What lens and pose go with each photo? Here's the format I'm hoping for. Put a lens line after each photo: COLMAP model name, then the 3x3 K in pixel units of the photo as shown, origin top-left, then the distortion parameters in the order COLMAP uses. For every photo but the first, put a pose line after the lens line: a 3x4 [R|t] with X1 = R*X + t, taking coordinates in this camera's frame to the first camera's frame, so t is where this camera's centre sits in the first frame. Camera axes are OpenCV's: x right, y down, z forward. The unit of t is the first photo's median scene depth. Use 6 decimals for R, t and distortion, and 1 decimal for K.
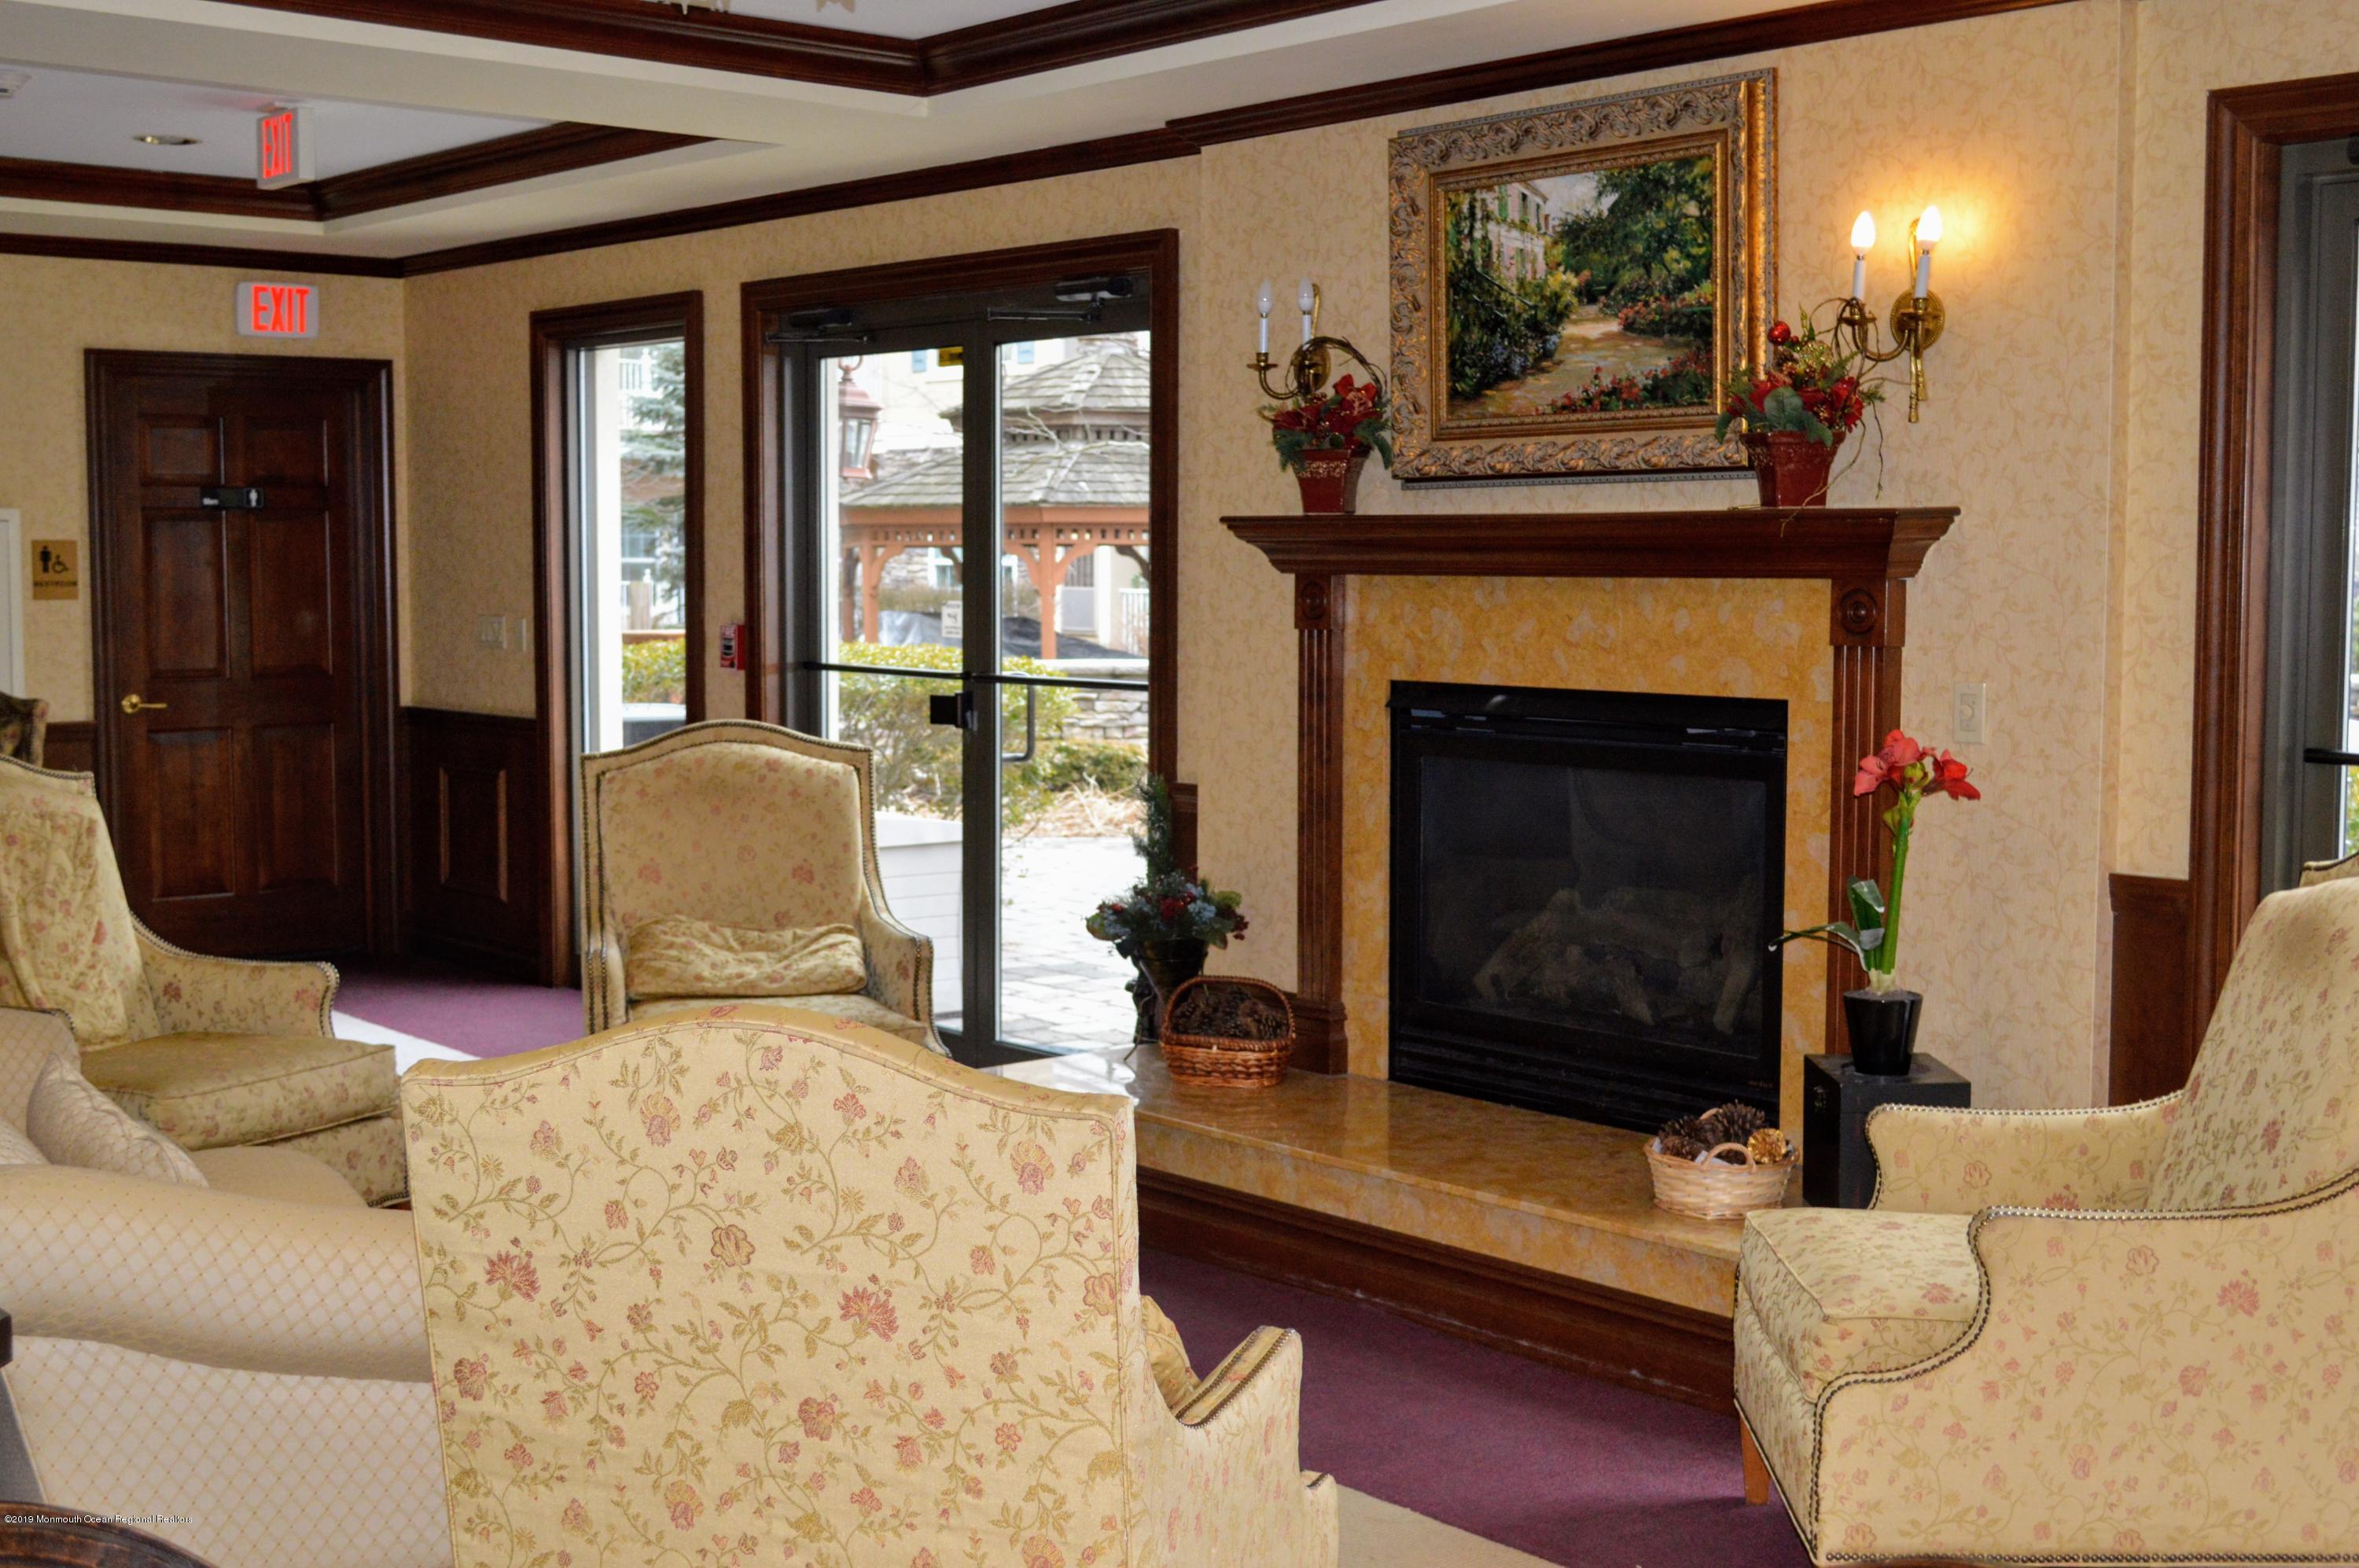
lens RADIAL K [[2879.2, 0, 1181.5], [0, 2879.2, 784.8], [0, 0, 1]] dist [-0.074140, 0.000000]
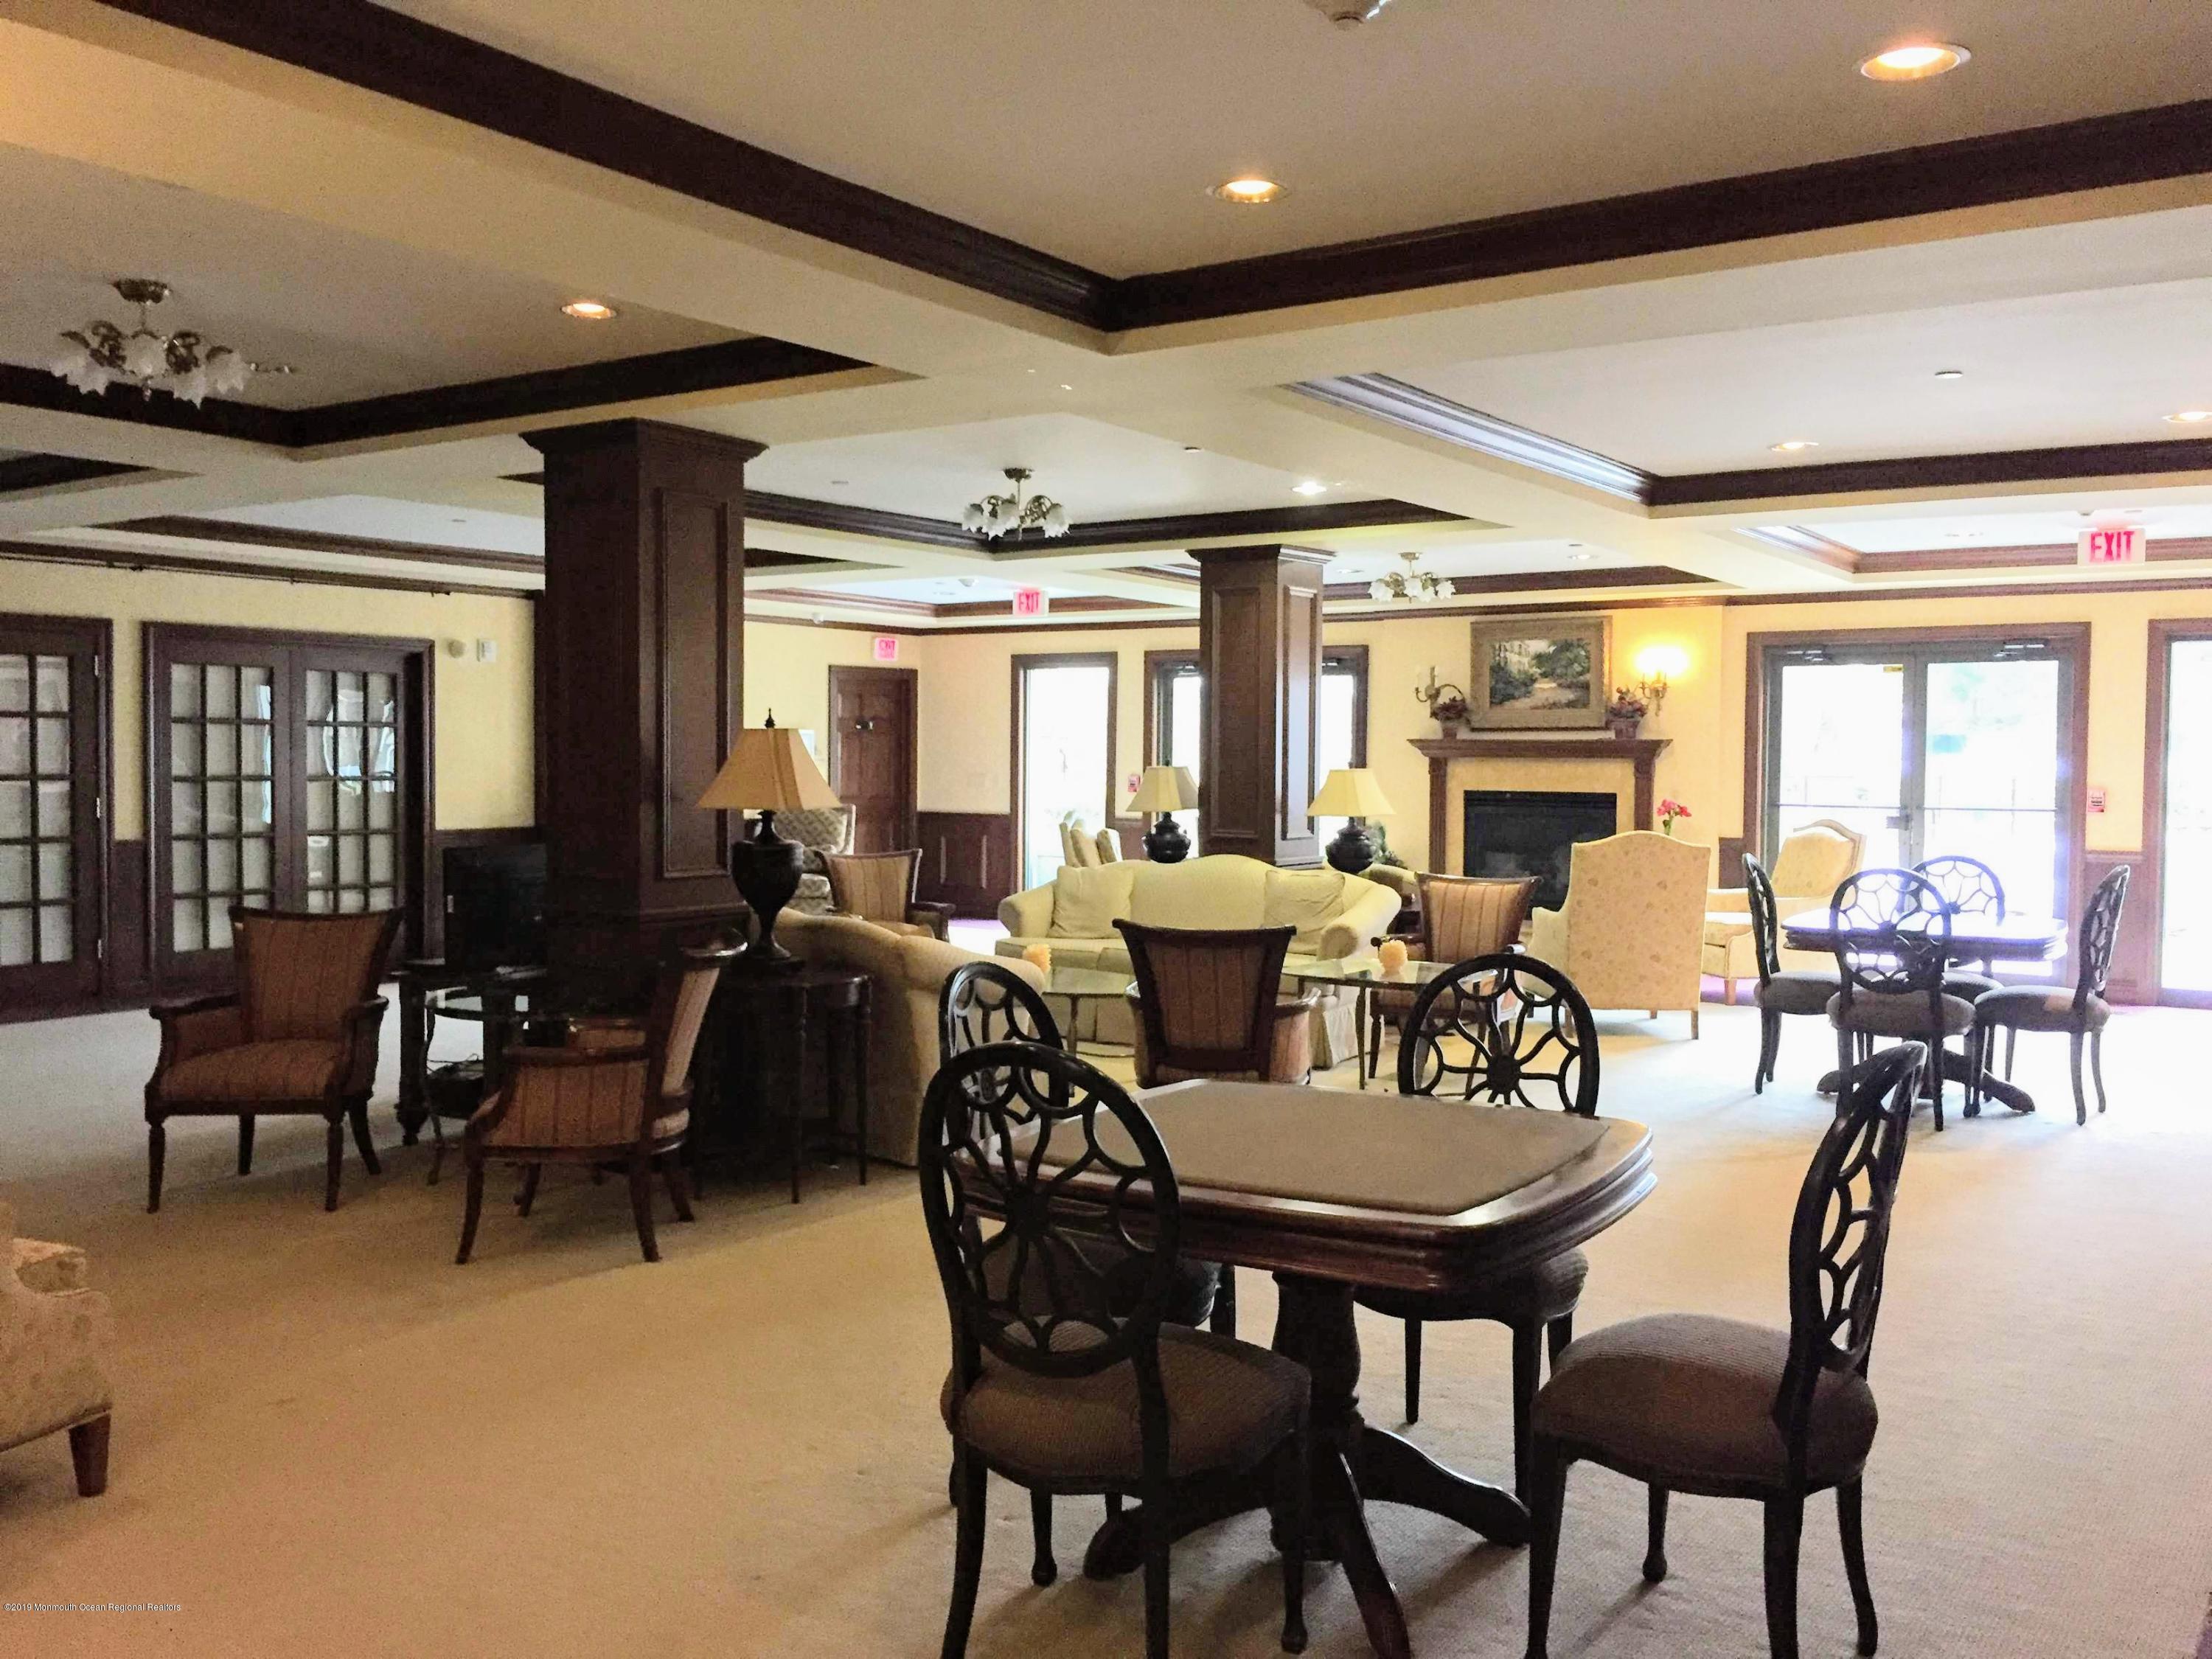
lens RADIAL K [[1904.2, 0, 1104.2], [0, 1904.2, 825.8], [0, 0, 1]] dist [0.057383, -0.035020]
pose [[0.965986, -0.005123, 0.258542, -0.946126], [0.015494, 0.999154, -0.038092, 0.085116], [-0.258128, 0.040802, 0.965249, -1.040697]]
